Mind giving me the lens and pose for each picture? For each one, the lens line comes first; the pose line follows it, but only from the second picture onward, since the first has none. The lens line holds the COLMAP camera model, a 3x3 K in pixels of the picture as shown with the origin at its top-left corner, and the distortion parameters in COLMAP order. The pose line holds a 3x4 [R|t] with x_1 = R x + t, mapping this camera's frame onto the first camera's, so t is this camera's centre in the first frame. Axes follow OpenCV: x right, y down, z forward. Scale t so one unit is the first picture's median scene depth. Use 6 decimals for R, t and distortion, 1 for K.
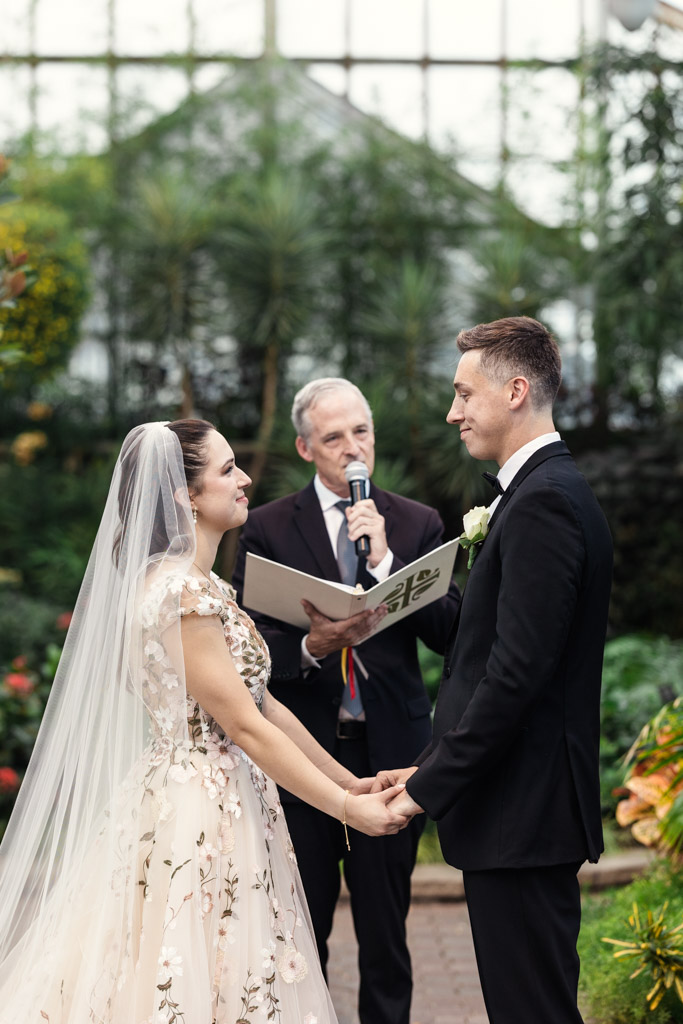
lens RADIAL K [[2444.1, 0, 341.5], [0, 2444.1, 512.0], [0, 0, 1]] dist [0.038850, 0.013627]
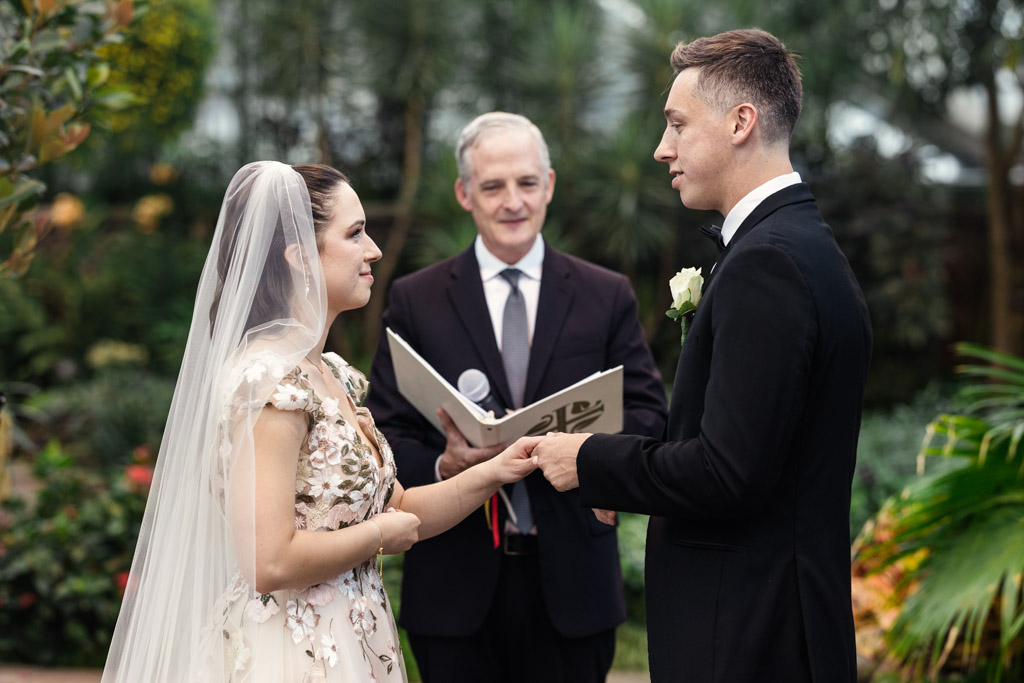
lens RADIAL K [[2518.3, 0, 512.0], [0, 2518.3, 341.5], [0, 0, 1]] dist [0.037207, -0.554456]
pose [[0.999788, -0.017664, 0.010603, -0.003226], [0.017386, 0.999516, 0.025787, -0.000154], [-0.011054, -0.025598, 0.999611, 0.047096]]
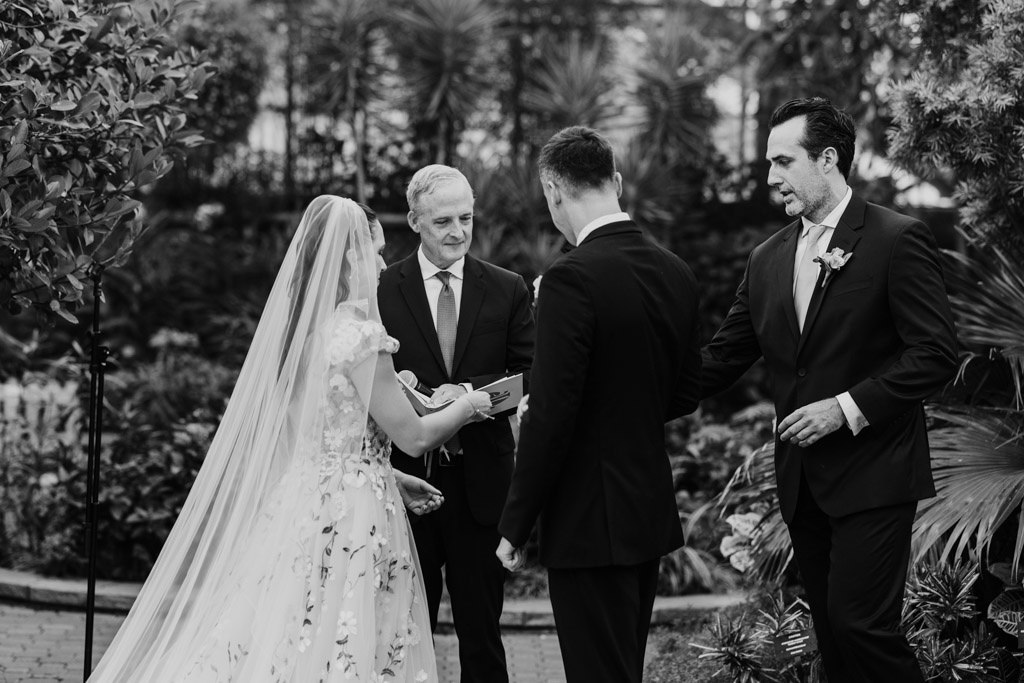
lens RADIAL K [[2518.3, 0, 512.0], [0, 2518.3, 341.5], [0, 0, 1]] dist [0.037207, -0.554456]
pose [[0.999906, 0.011544, -0.007422, 0.011010], [-0.011365, 0.999654, 0.023731, 0.000418], [0.007694, -0.023645, 0.999691, -0.081465]]
